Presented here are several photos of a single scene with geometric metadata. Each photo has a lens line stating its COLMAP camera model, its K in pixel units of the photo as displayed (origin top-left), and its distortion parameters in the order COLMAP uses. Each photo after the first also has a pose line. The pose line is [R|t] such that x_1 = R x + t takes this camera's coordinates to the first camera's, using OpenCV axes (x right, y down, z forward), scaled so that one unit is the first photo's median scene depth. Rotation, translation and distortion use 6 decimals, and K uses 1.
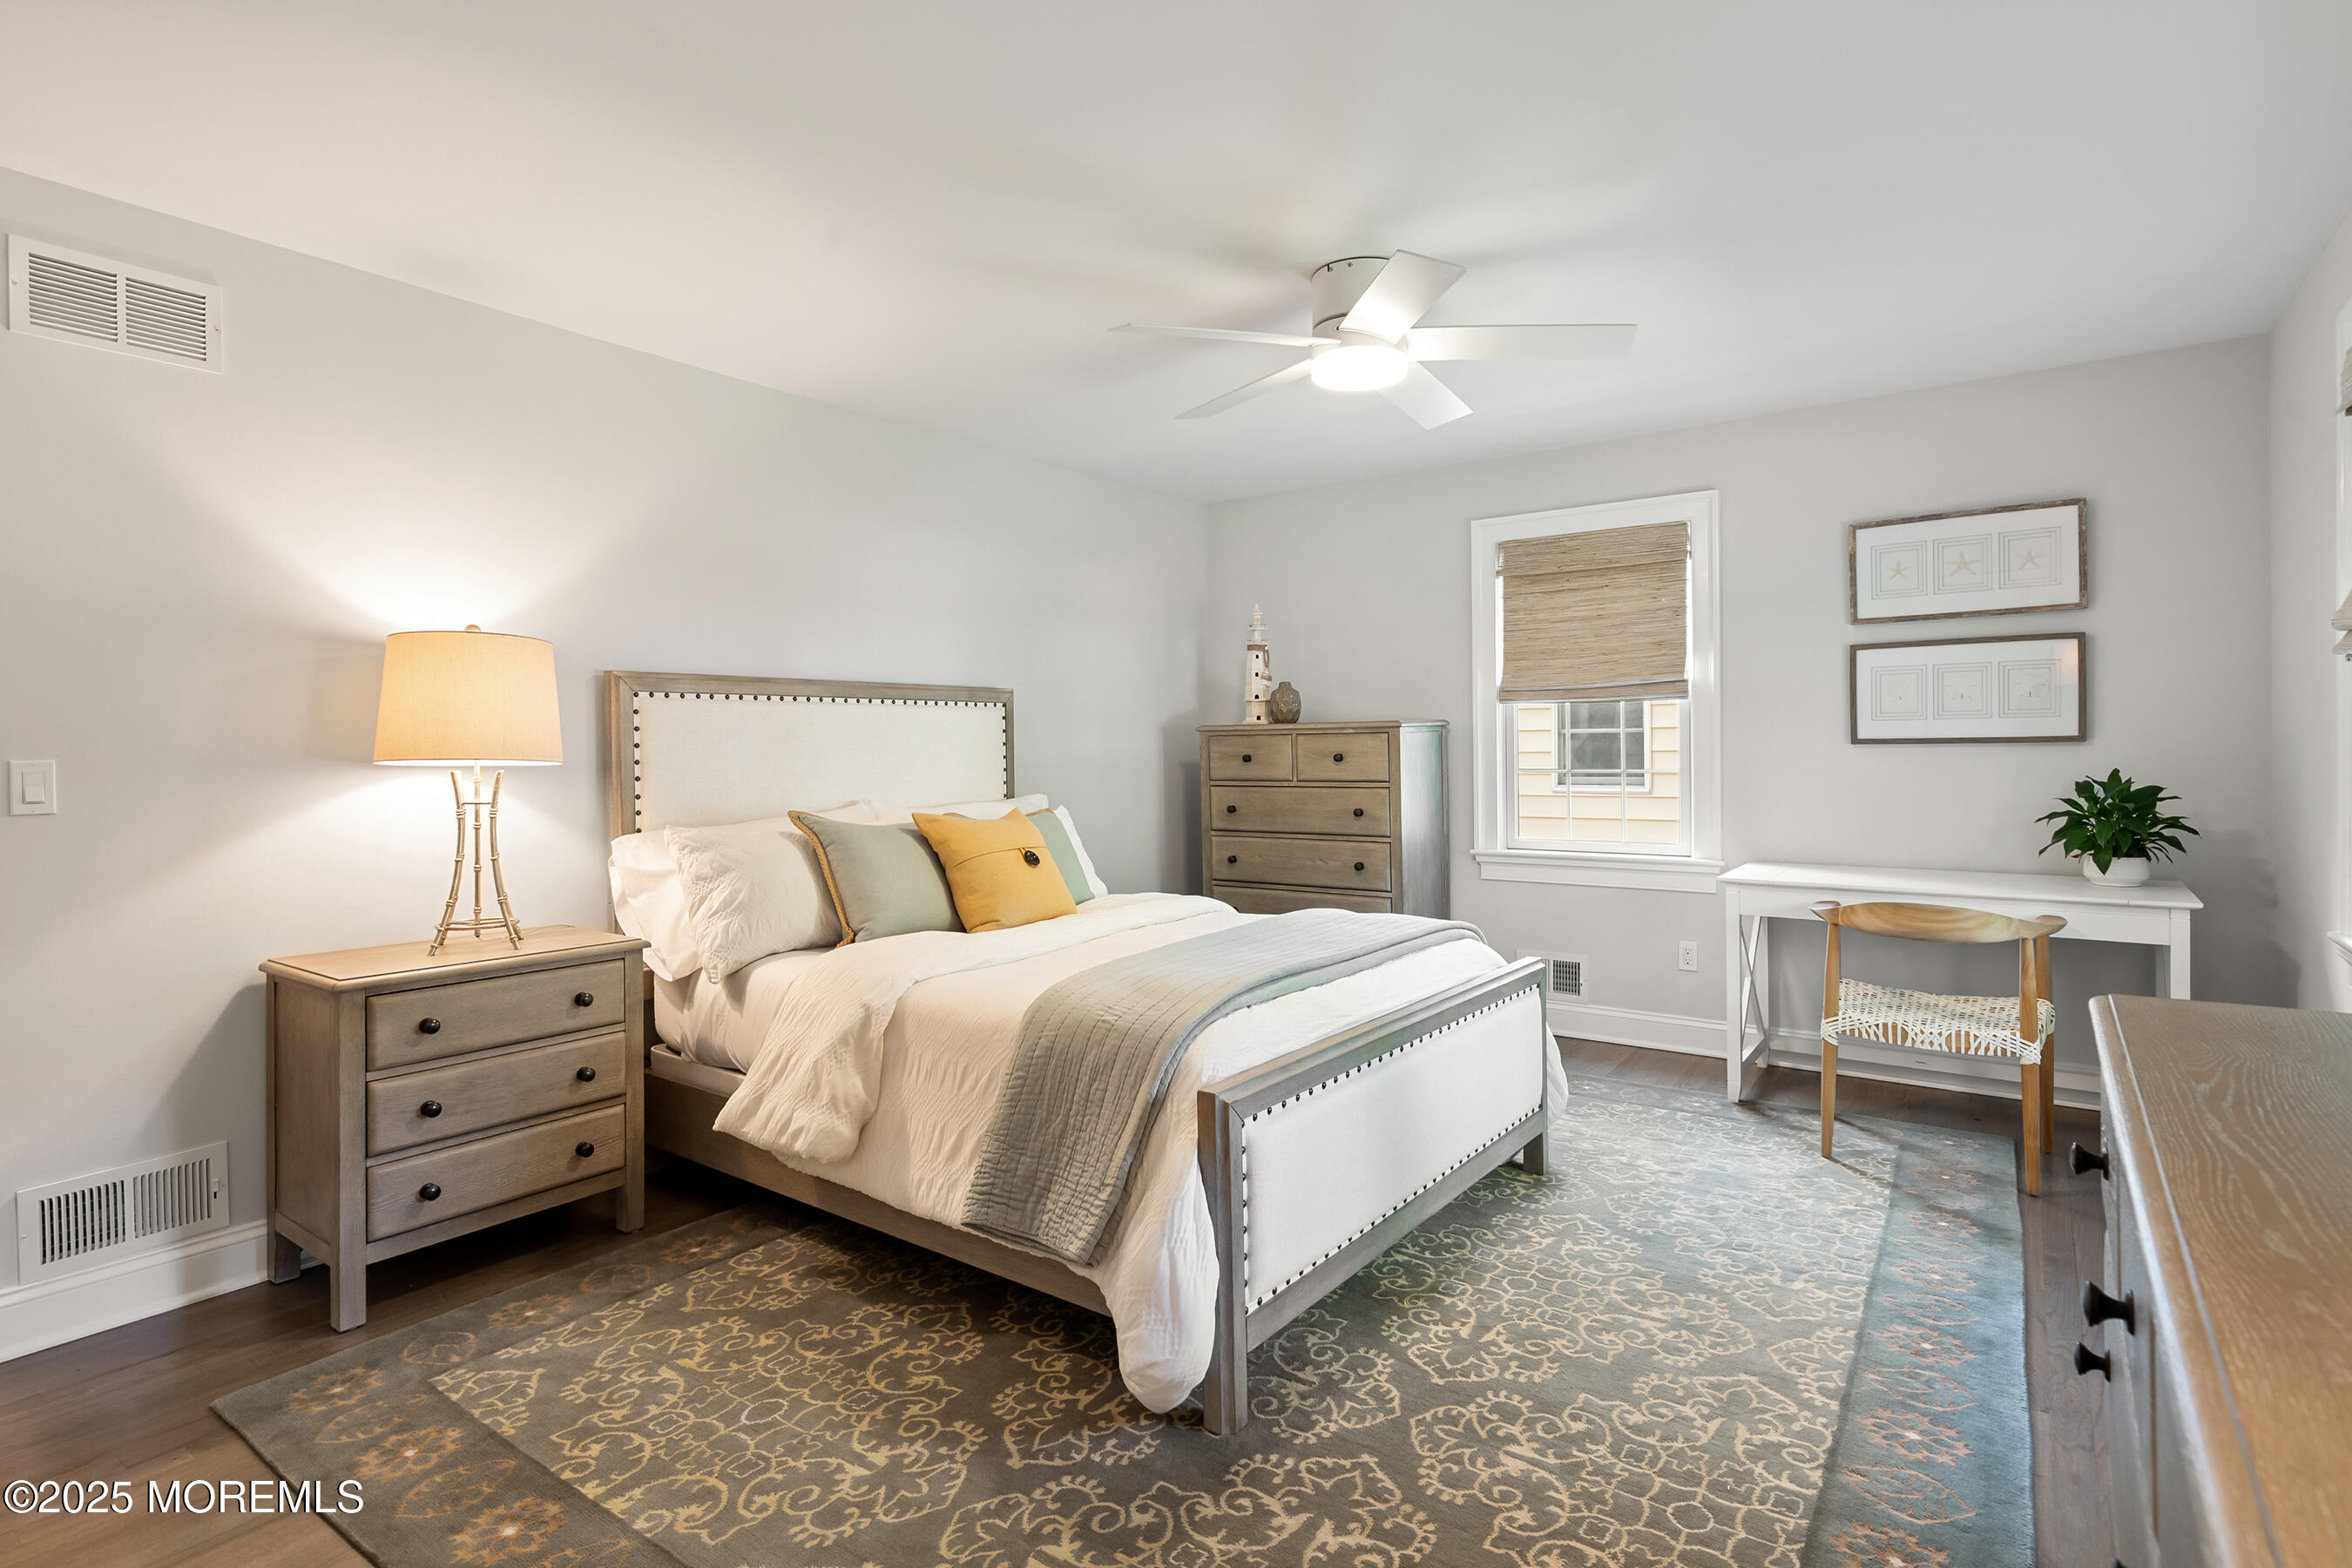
lens RADIAL K [[1168.9, 0, 1168.4], [0, 1168.9, 760.2], [0, 0, 1]] dist [0.001776, 0.001010]
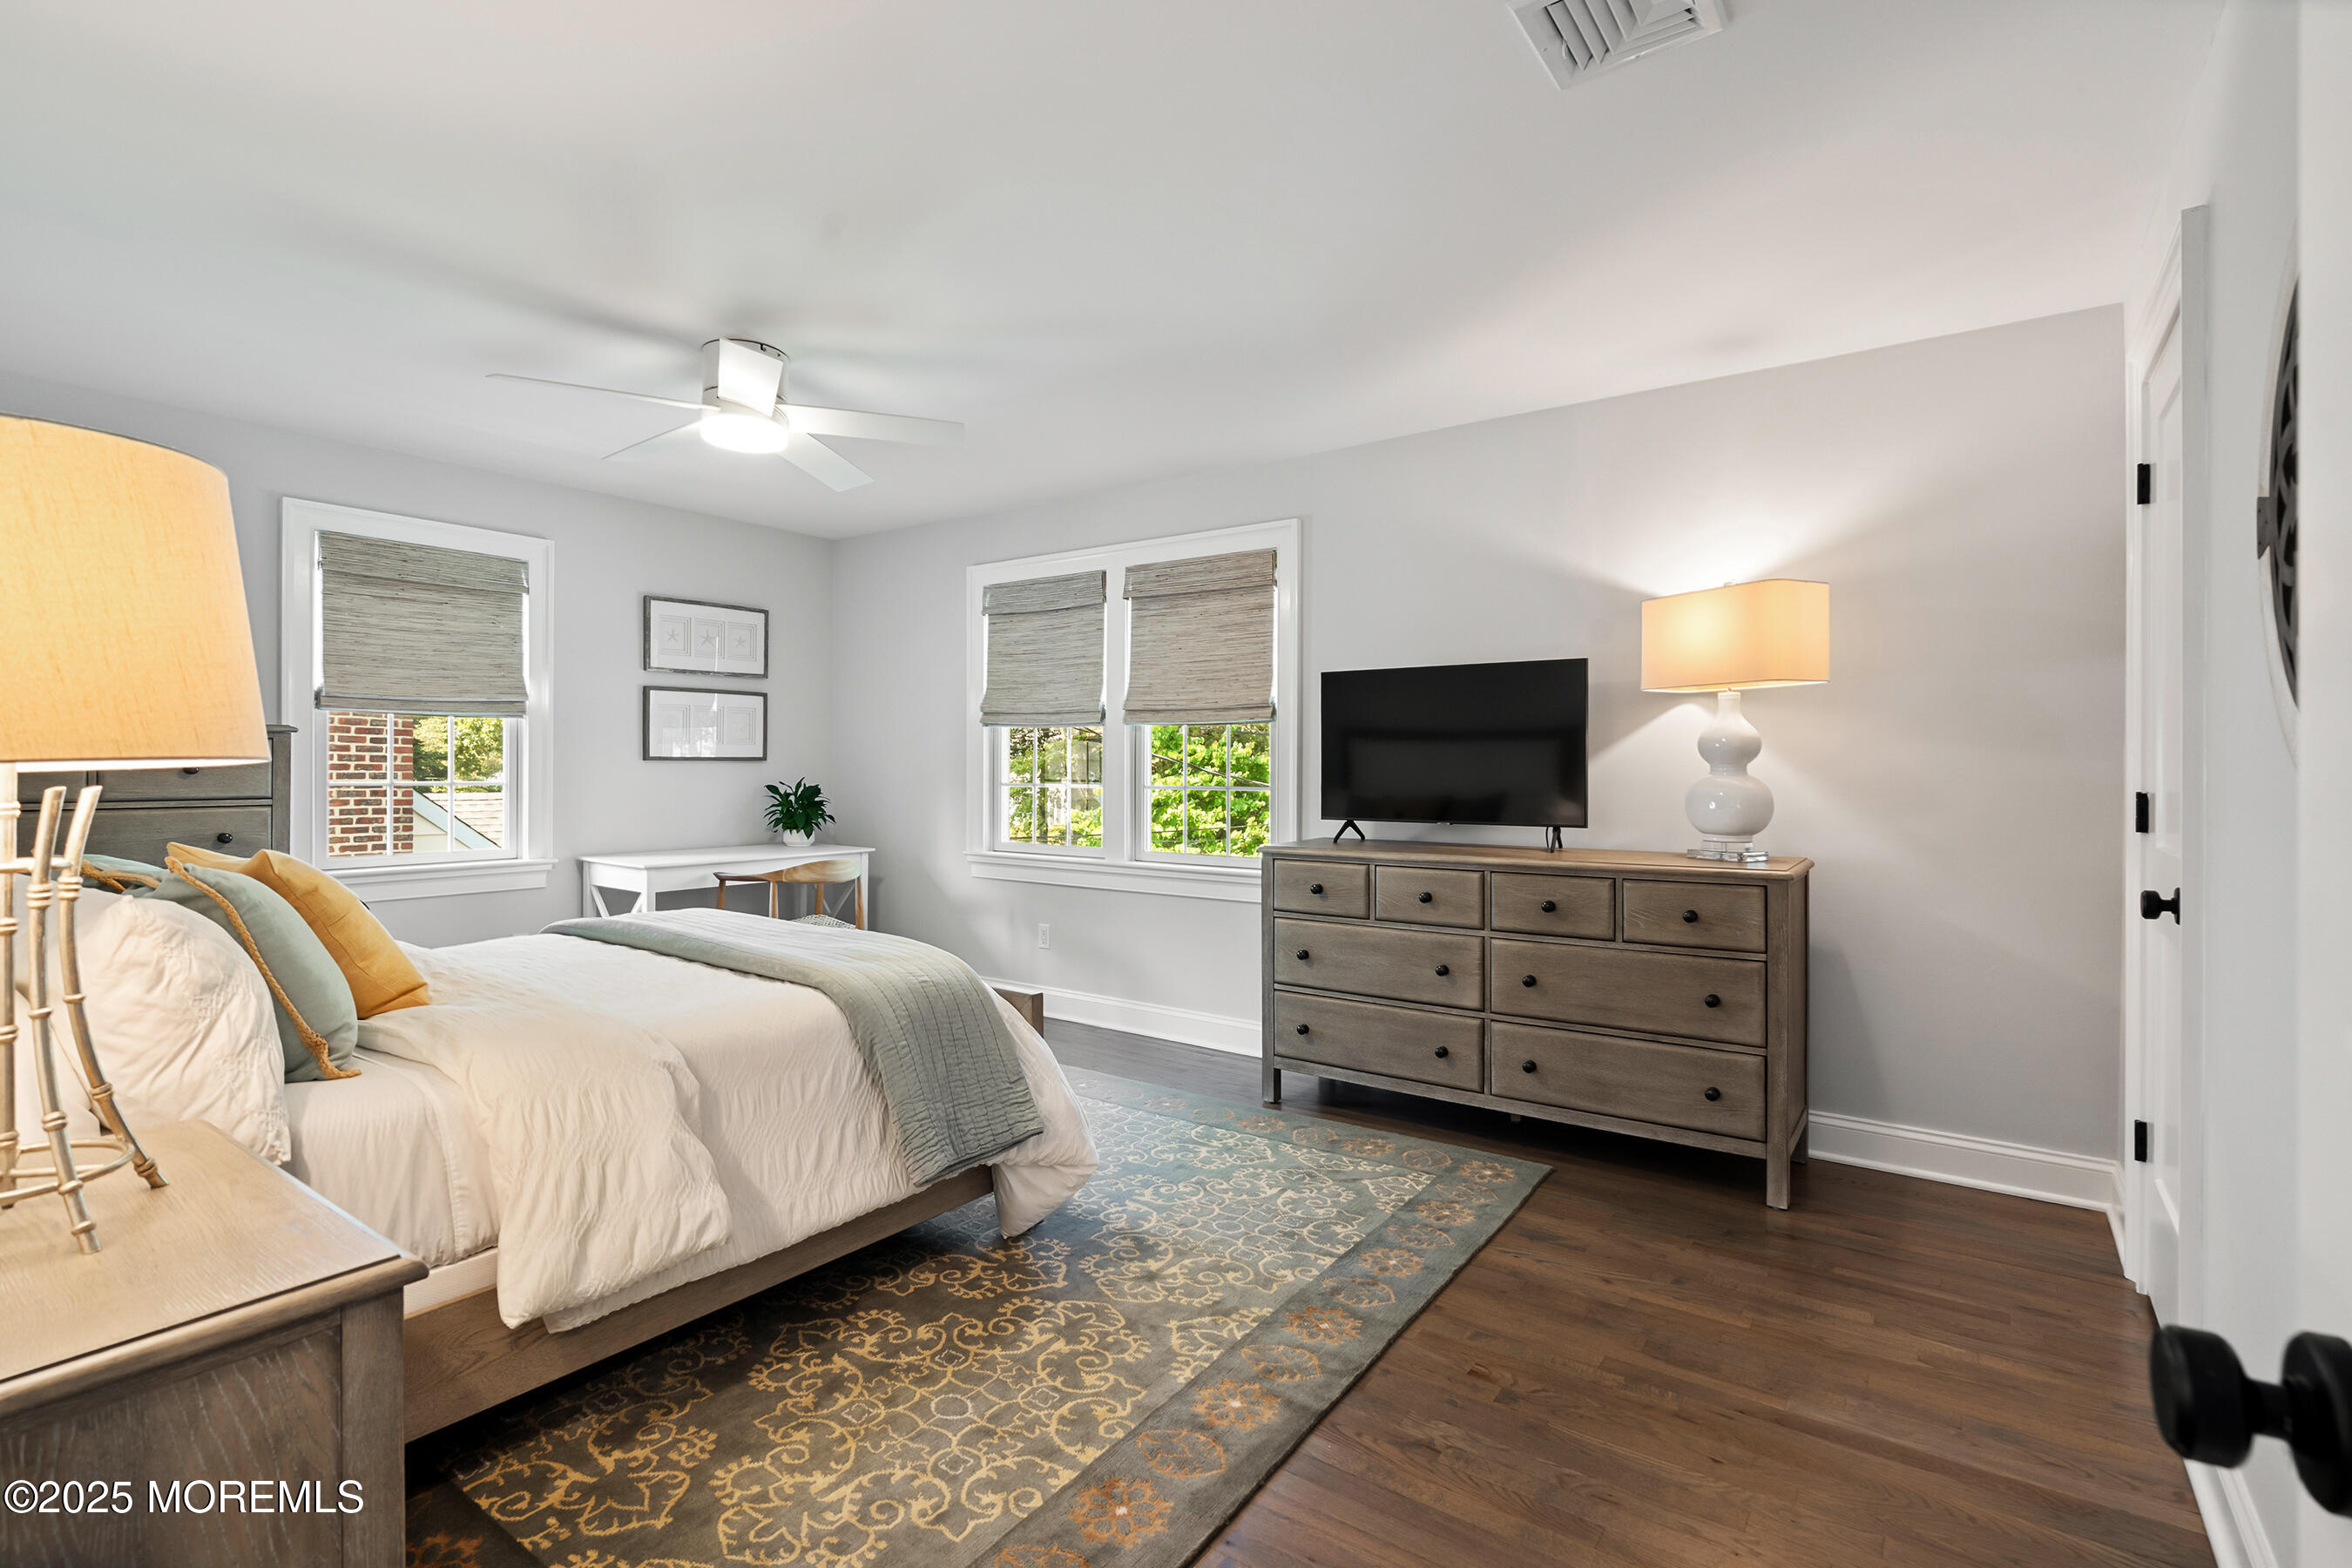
lens RADIAL K [[1096.5, 0, 1168.4], [0, 1096.5, 777.0], [0, 0, 1]] dist [-0.008794, 0.001541]
pose [[-0.013863, -0.002990, 0.999899, -0.993603], [0.004578, 0.999985, 0.003054, 0.006526], [-0.999893, 0.004620, -0.013849, 0.631857]]
